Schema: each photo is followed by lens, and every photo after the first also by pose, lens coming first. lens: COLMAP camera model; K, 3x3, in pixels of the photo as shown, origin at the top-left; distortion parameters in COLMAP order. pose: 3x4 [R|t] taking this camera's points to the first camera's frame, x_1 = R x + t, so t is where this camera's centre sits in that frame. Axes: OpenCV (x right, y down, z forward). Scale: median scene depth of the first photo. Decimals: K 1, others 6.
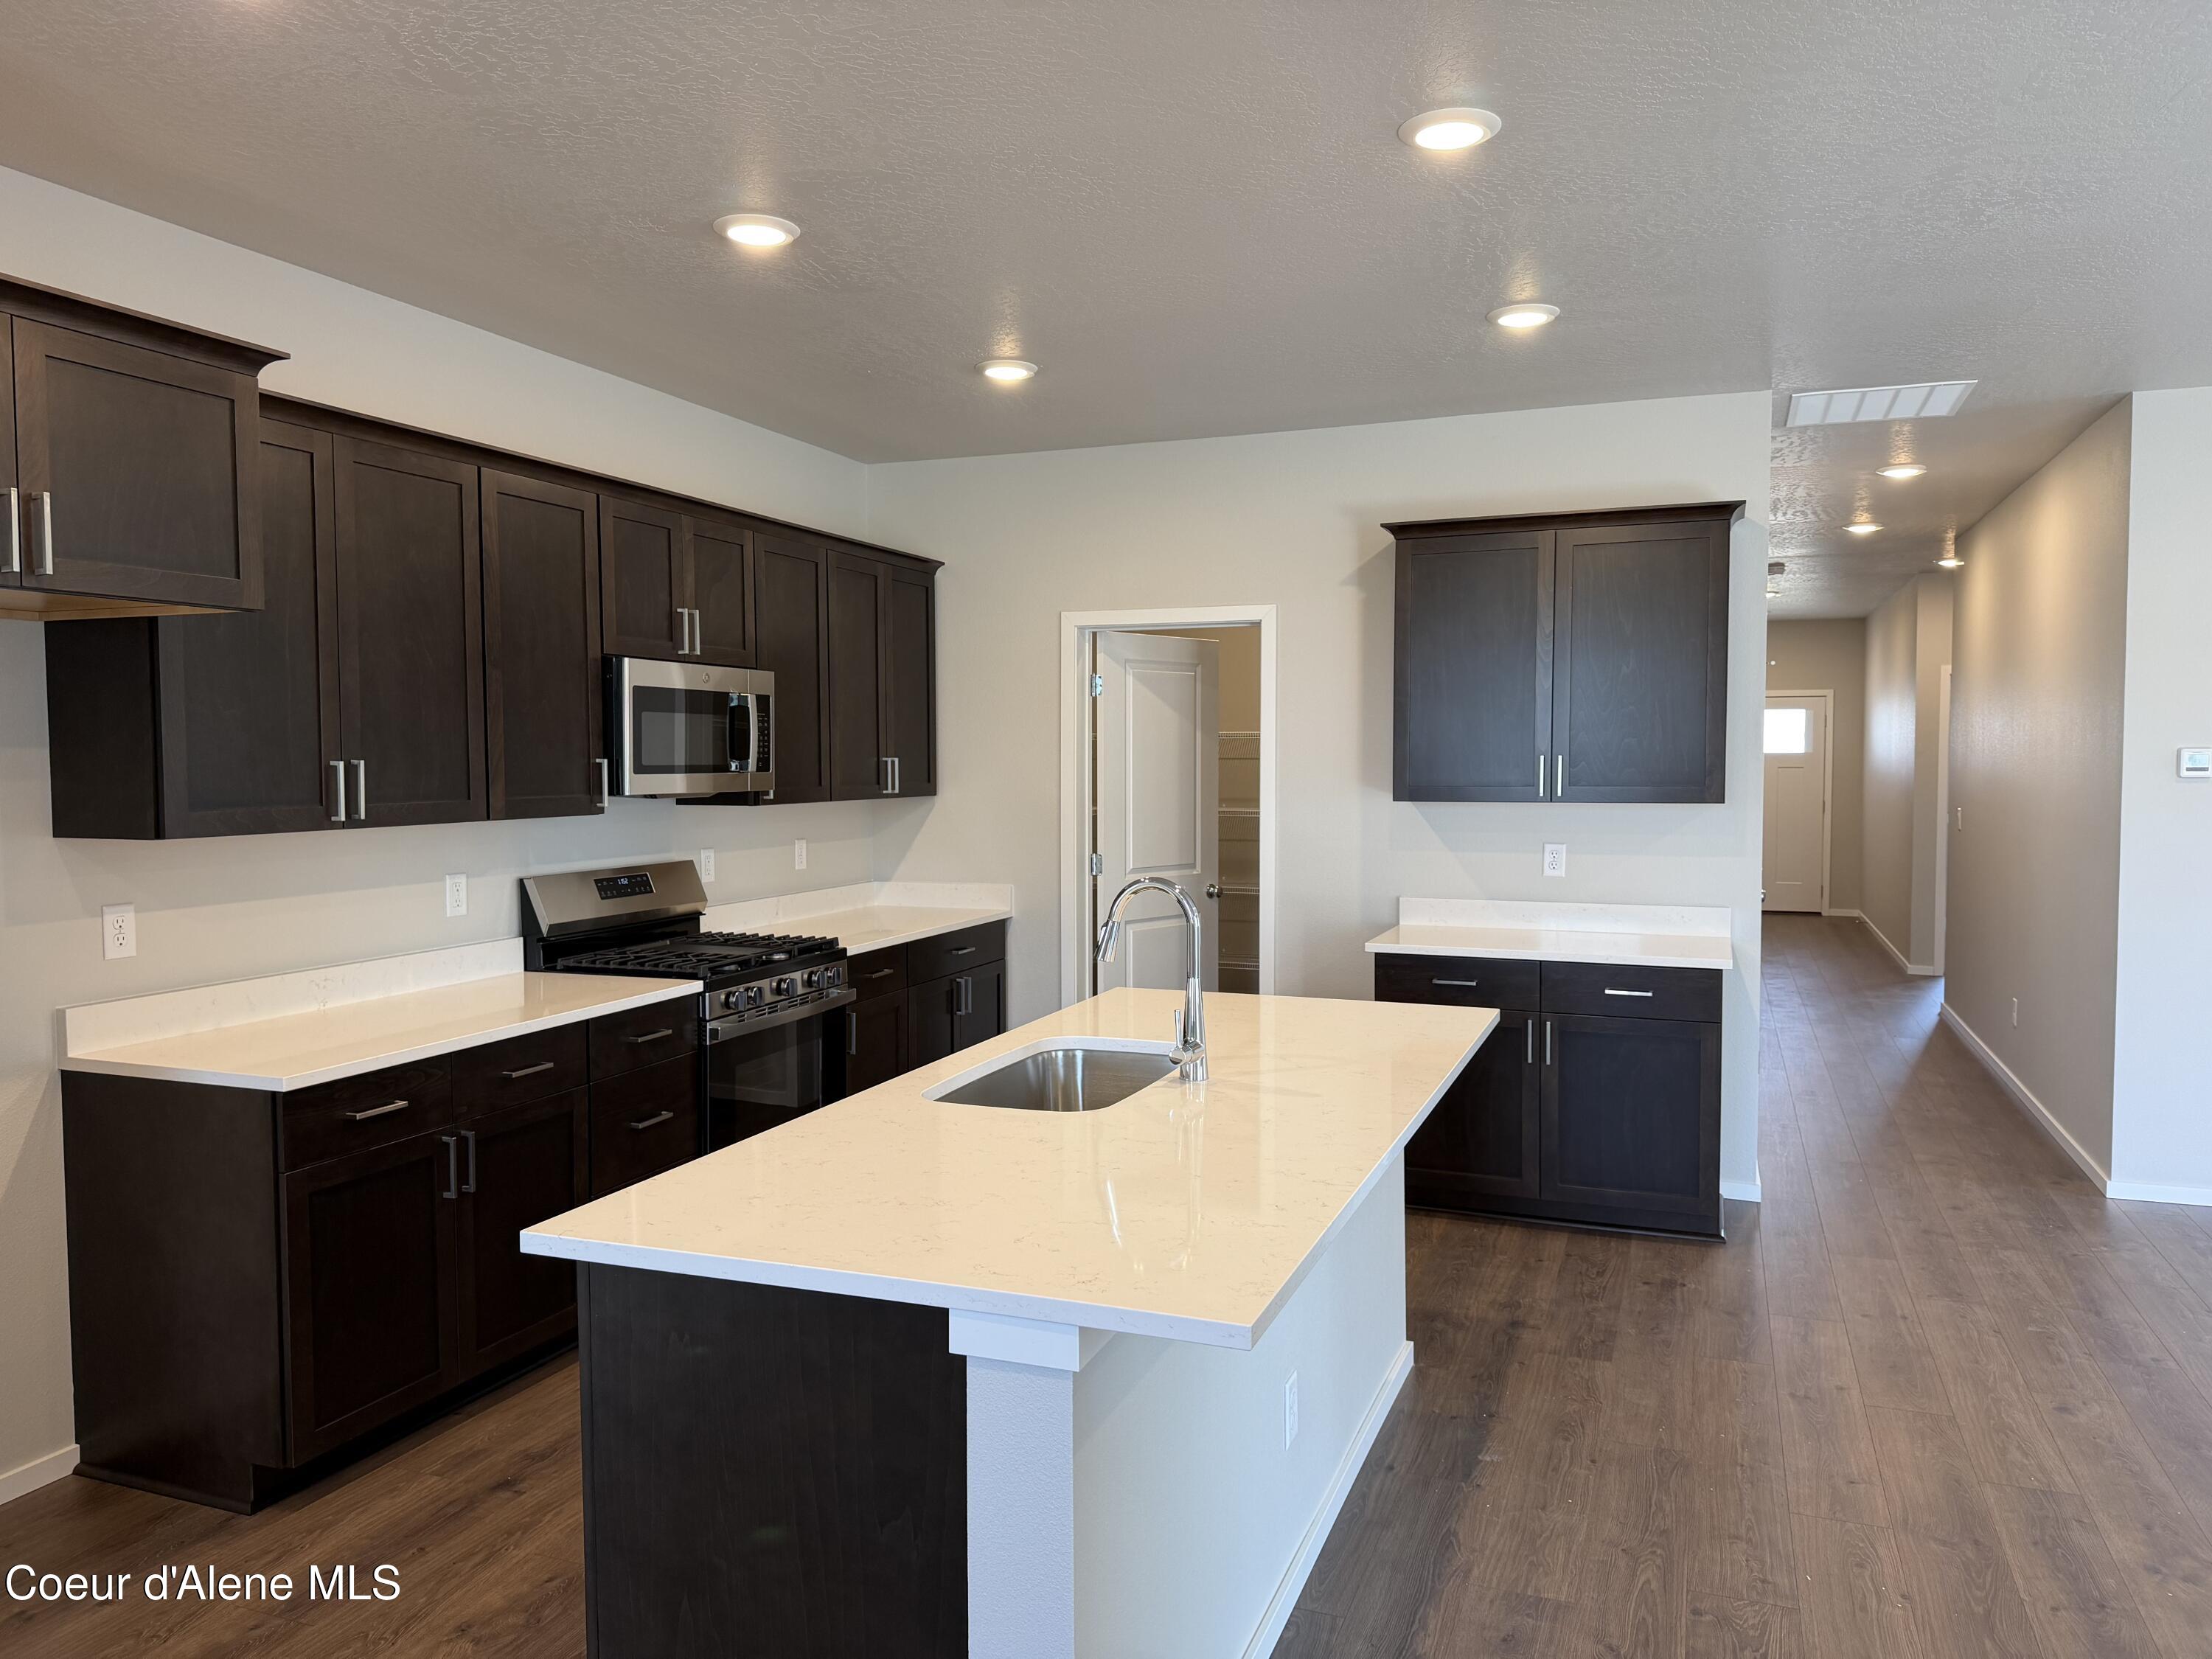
lens RADIAL K [[1529.7, 0, 1111.8], [0, 1529.7, 839.6], [0, 0, 1]] dist [0.179155, -0.292769]
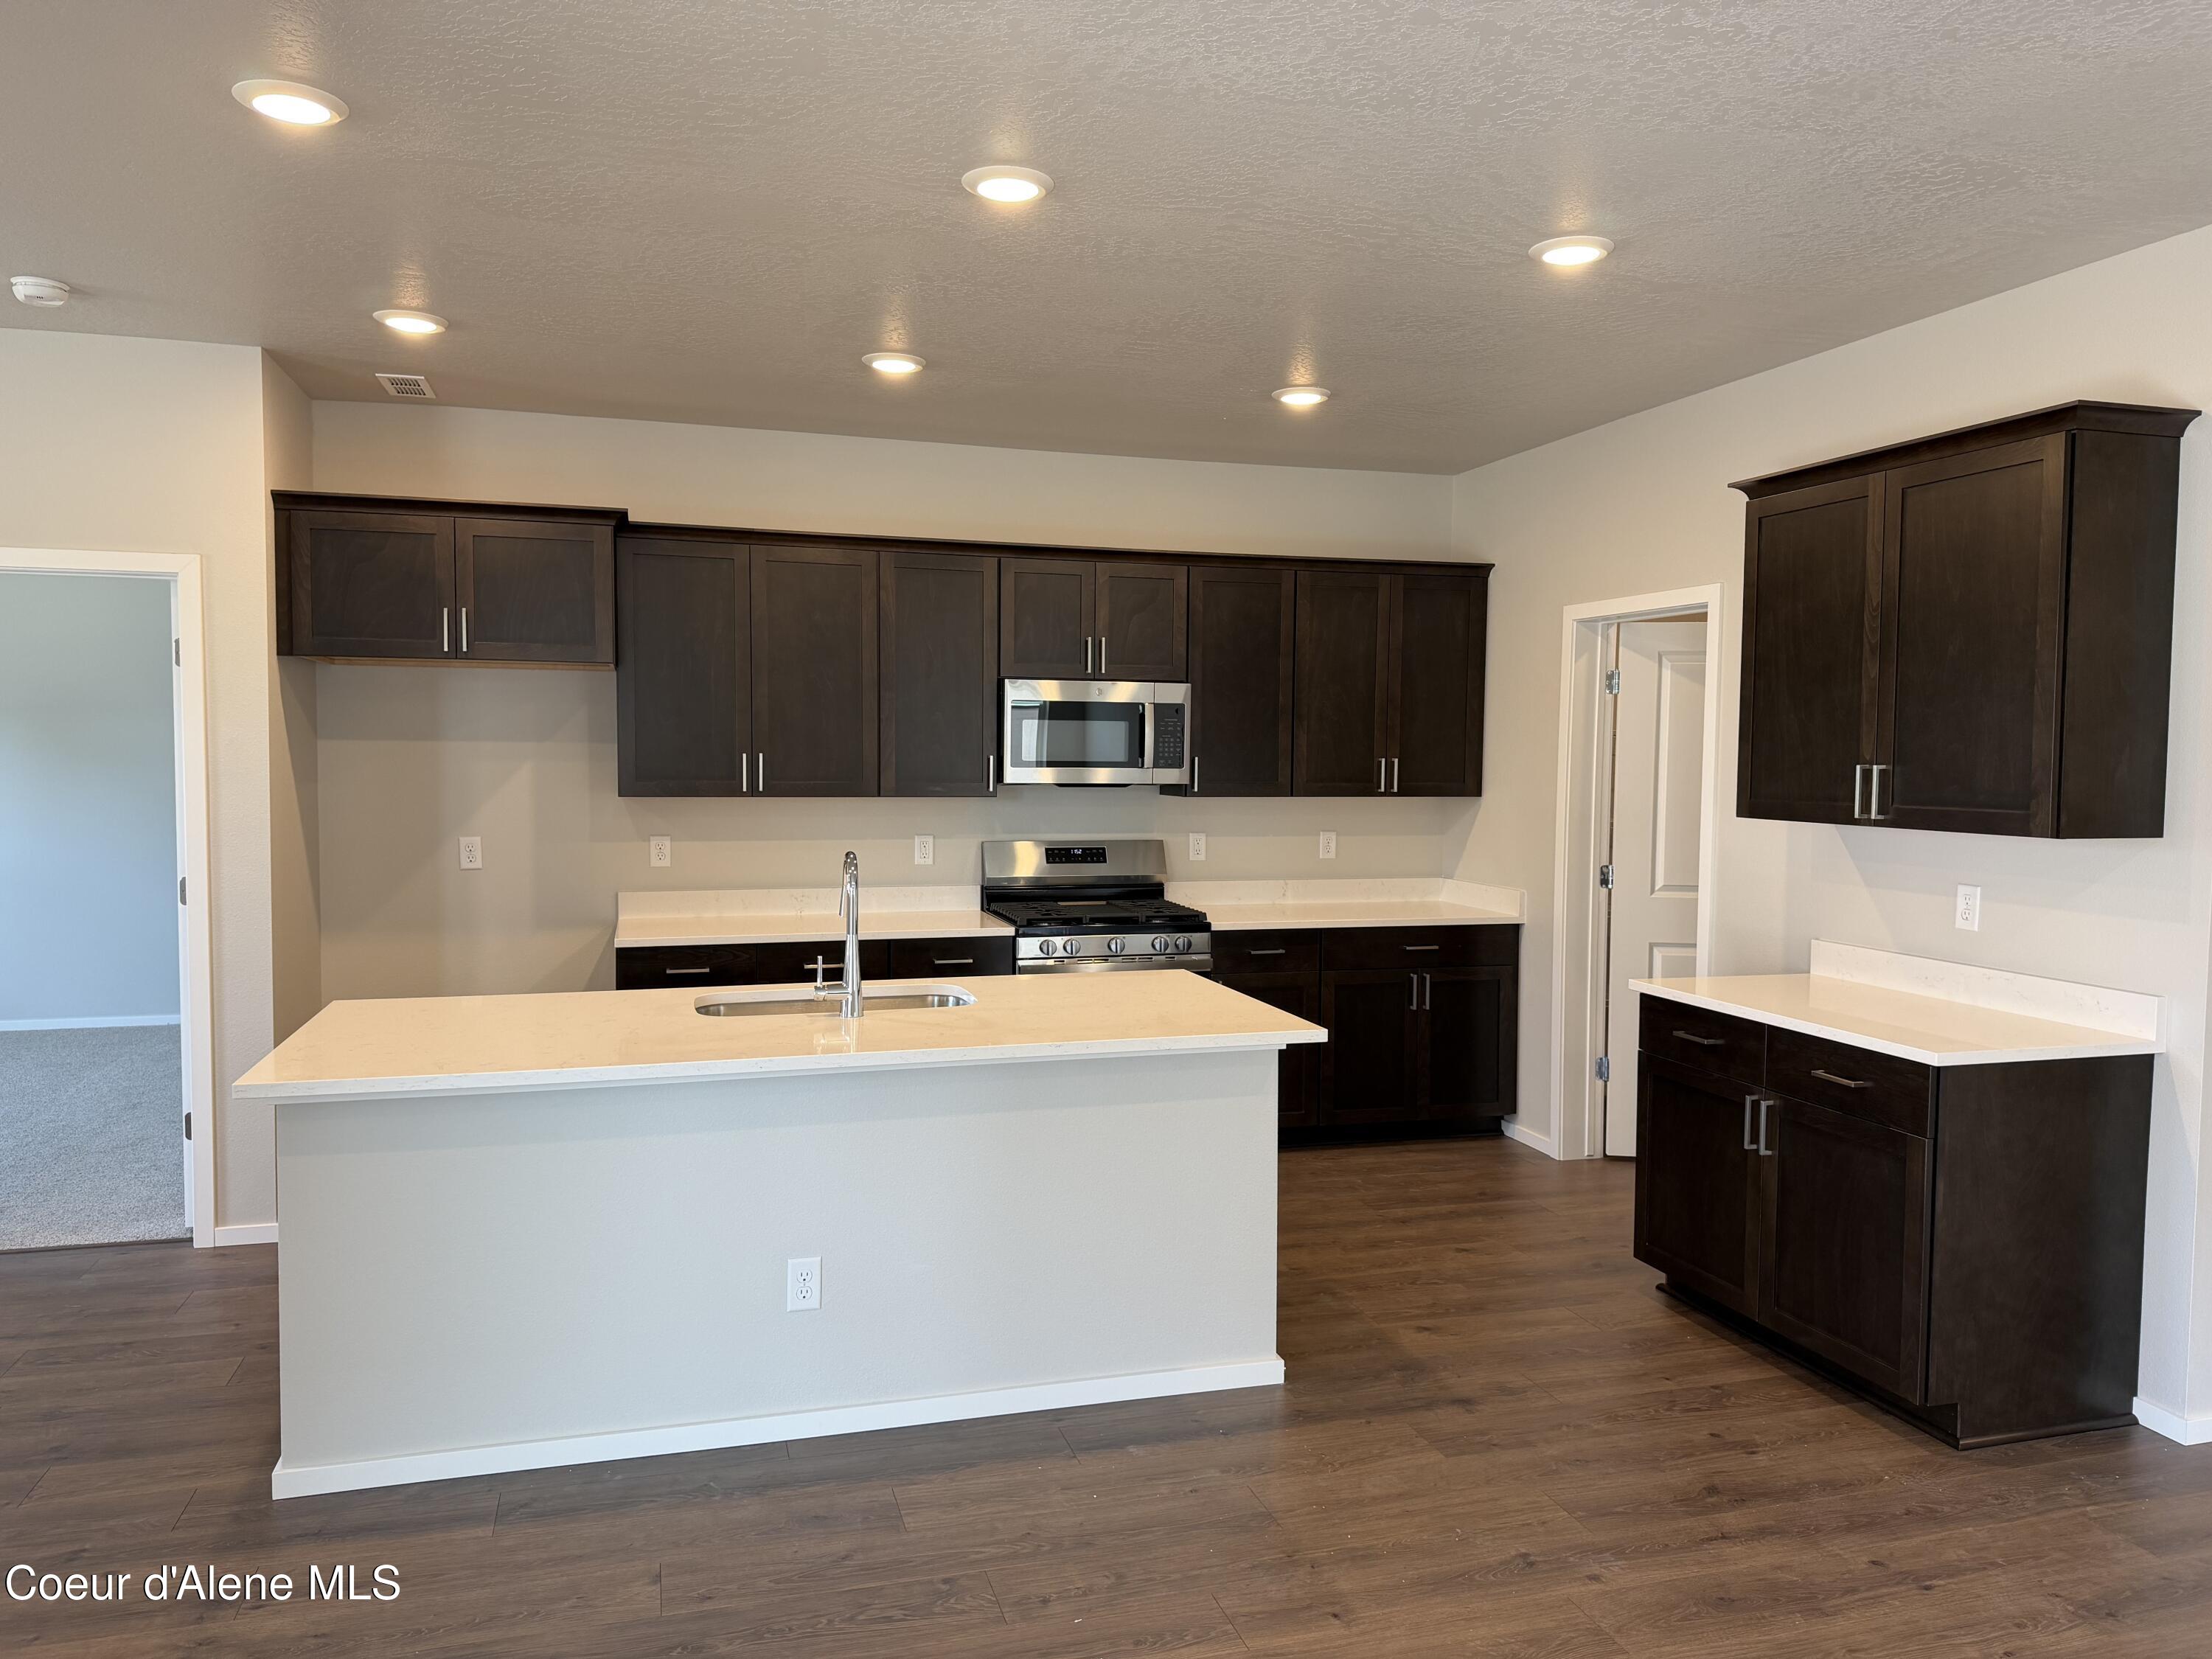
lens RADIAL K [[1522.6, 0, 1106.0], [0, 1522.6, 829.5], [0, 0, 1]] dist [0.000238, -0.003753]
pose [[0.607954, 0.050345, -0.792375, 0.760108], [-0.055205, 0.998253, 0.021070, -0.021028], [0.792051, 0.030933, 0.609671, 0.284068]]
